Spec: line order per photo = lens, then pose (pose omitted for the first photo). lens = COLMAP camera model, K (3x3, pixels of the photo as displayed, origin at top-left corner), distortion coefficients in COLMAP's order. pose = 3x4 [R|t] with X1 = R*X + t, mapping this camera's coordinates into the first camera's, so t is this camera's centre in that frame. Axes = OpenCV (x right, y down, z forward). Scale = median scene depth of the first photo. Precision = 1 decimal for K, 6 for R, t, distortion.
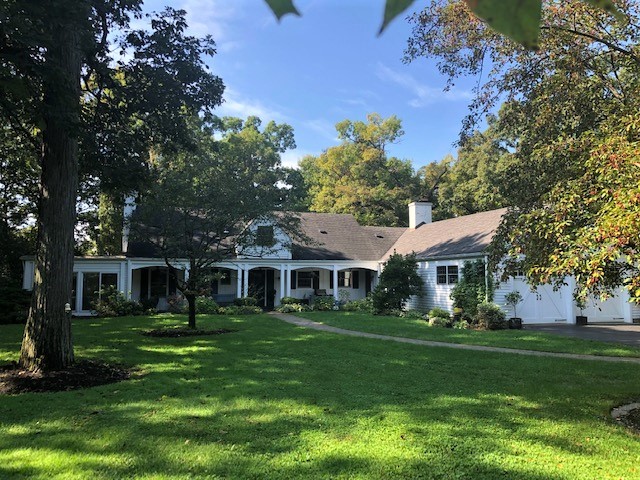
lens RADIAL K [[526.8, 0, 320.0], [0, 526.8, 240.0], [0, 0, 1]] dist [0.001760, -0.000462]
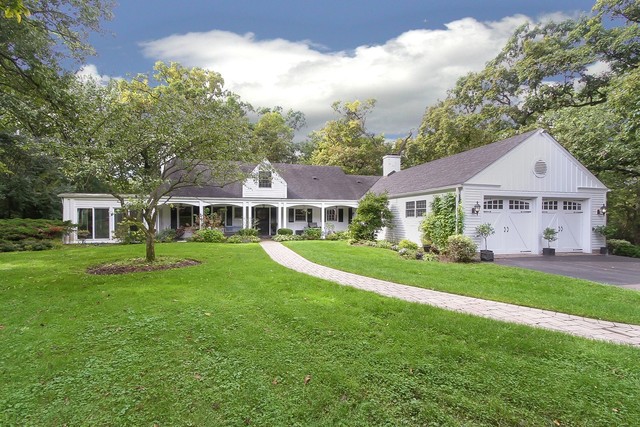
lens RADIAL K [[297.6, 0, 321.1], [0, 297.6, 221.0], [0, 0, 1]] dist [0.017907, 0.000179]
pose [[0.999139, -0.002121, -0.041422, 0.057172], [0.005717, 0.996202, 0.086884, 0.029733], [0.041081, -0.087046, 0.995357, 0.304900]]
